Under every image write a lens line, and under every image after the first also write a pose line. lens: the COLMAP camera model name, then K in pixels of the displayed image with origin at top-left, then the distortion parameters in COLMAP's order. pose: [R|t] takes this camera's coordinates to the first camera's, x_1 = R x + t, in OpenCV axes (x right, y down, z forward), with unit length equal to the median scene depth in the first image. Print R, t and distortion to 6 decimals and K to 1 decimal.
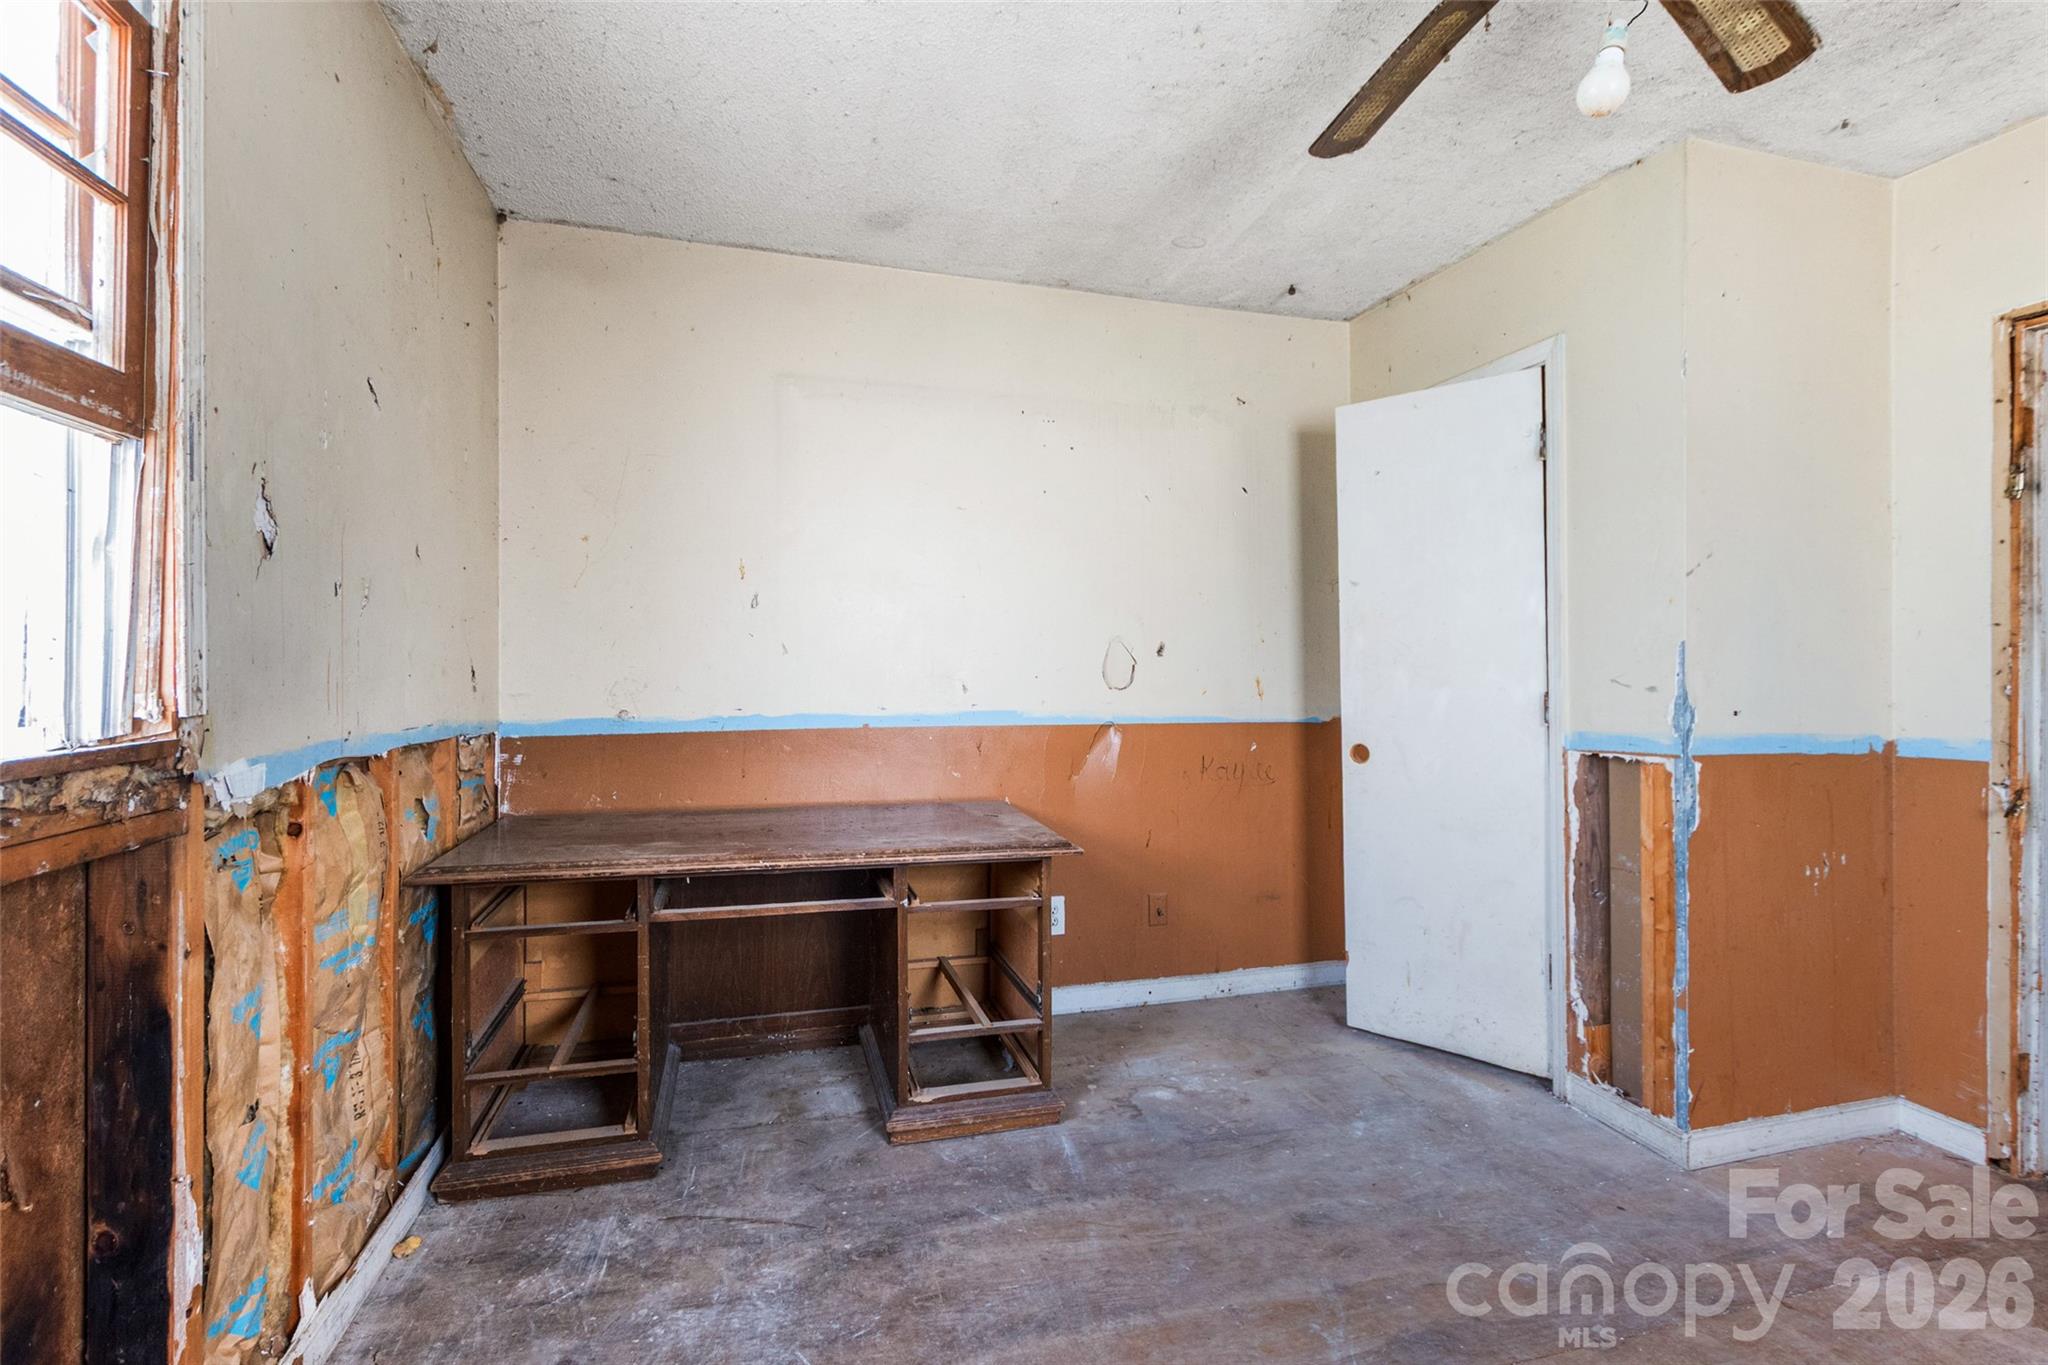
lens RADIAL K [[949.3, 0, 1026.9], [0, 949.3, 677.1], [0, 0, 1]] dist [0.003377, -0.000087]
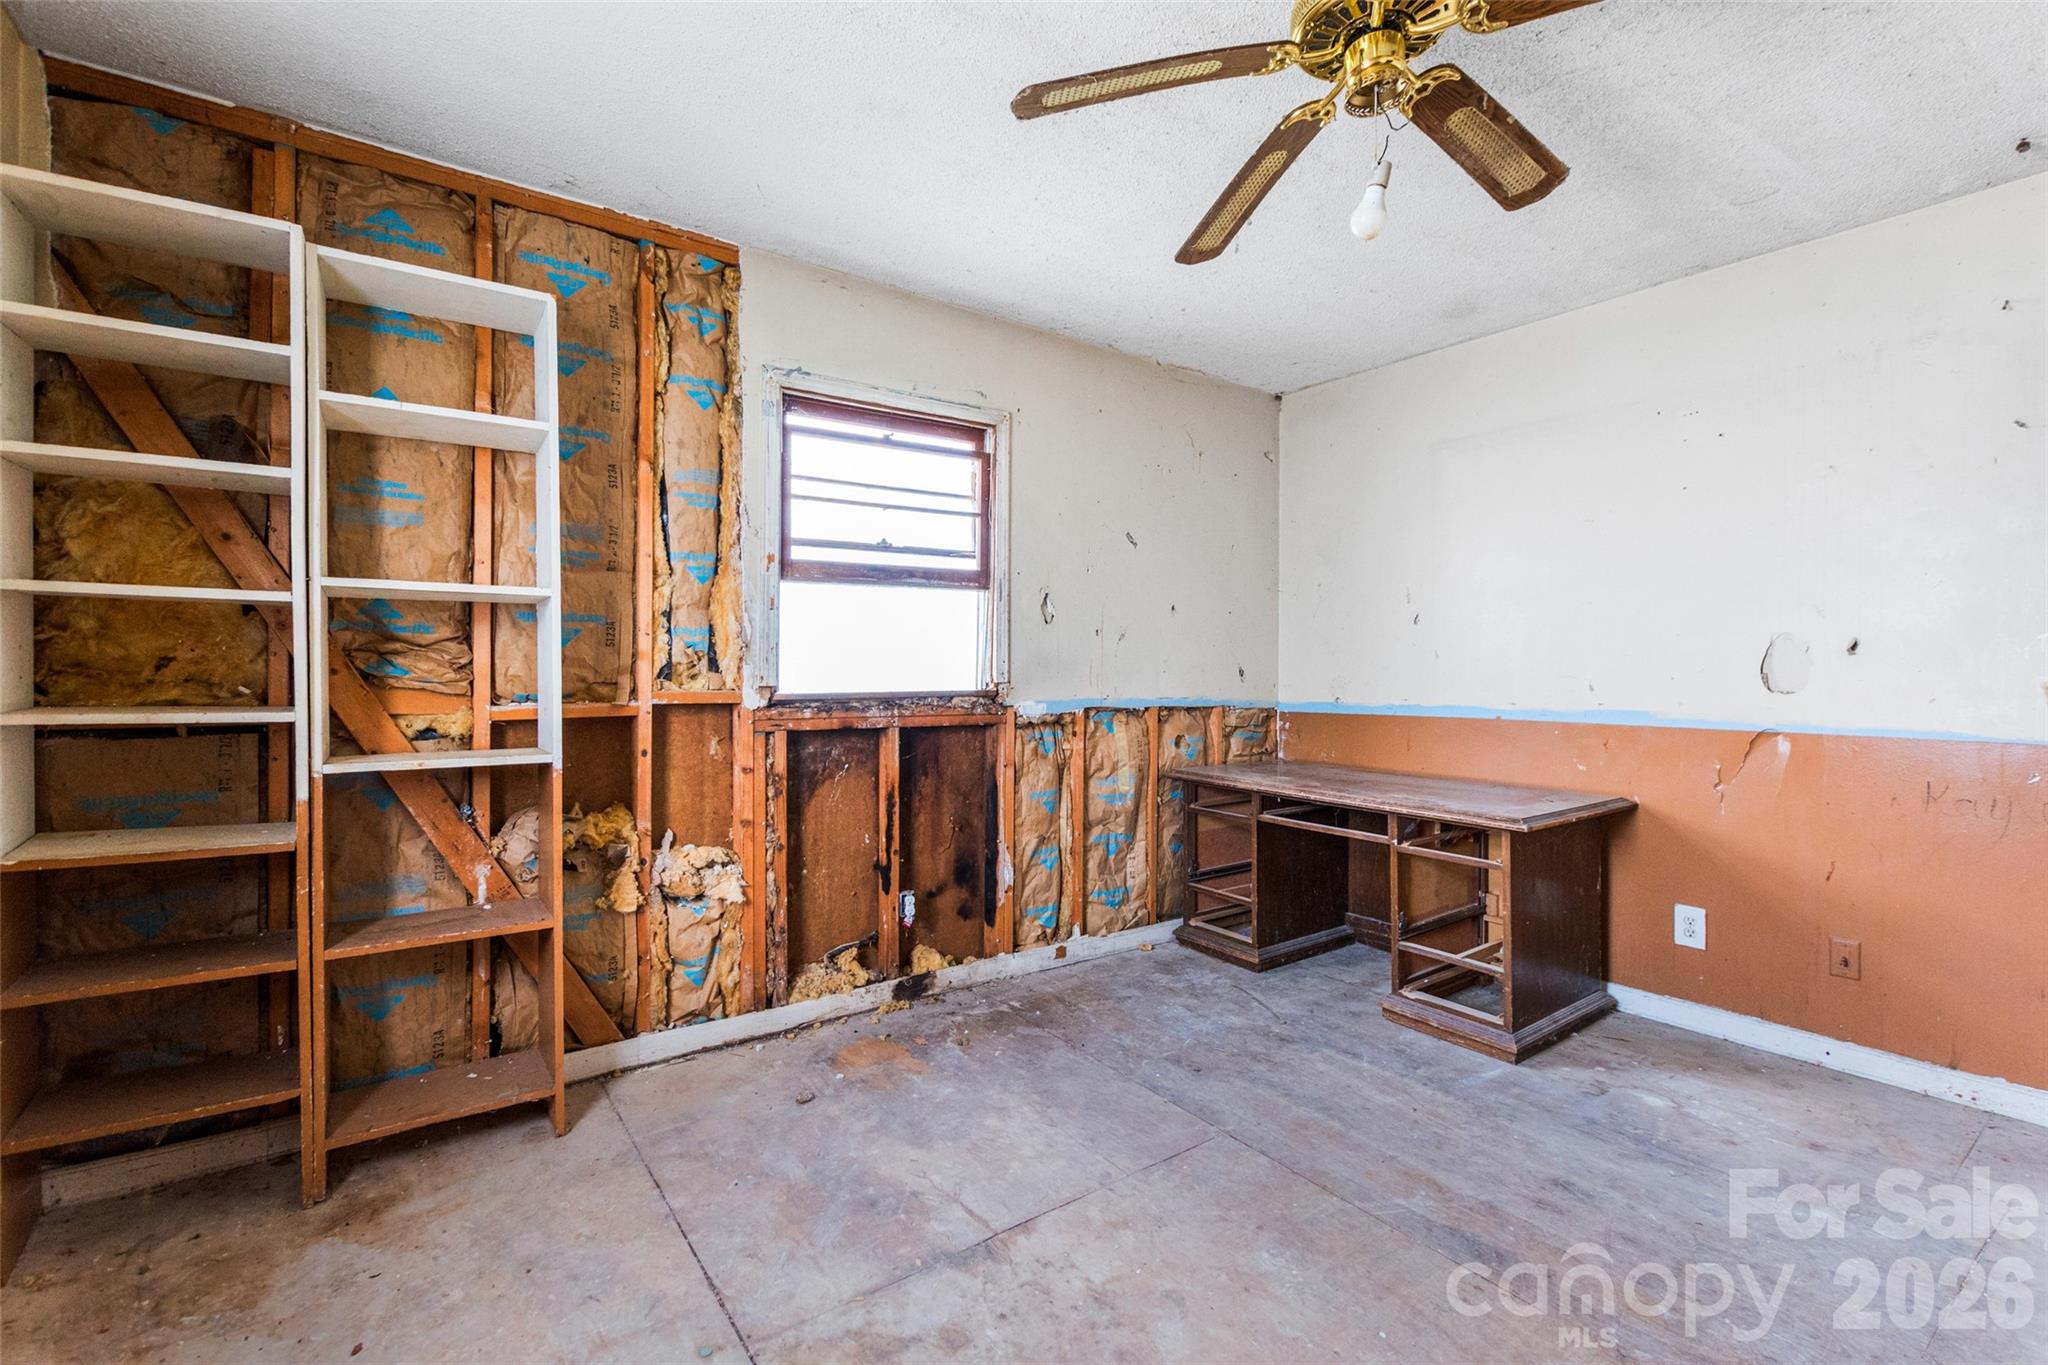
lens RADIAL K [[895.6, 0, 1024.0], [0, 895.6, 682.5], [0, 0, 1]] dist [-0.000780, -0.000334]
pose [[0.331576, 0.012389, -0.943347, 0.962595], [-0.013806, 0.999870, 0.008278, 0.008991], [0.943328, 0.010279, 0.331704, 0.087498]]
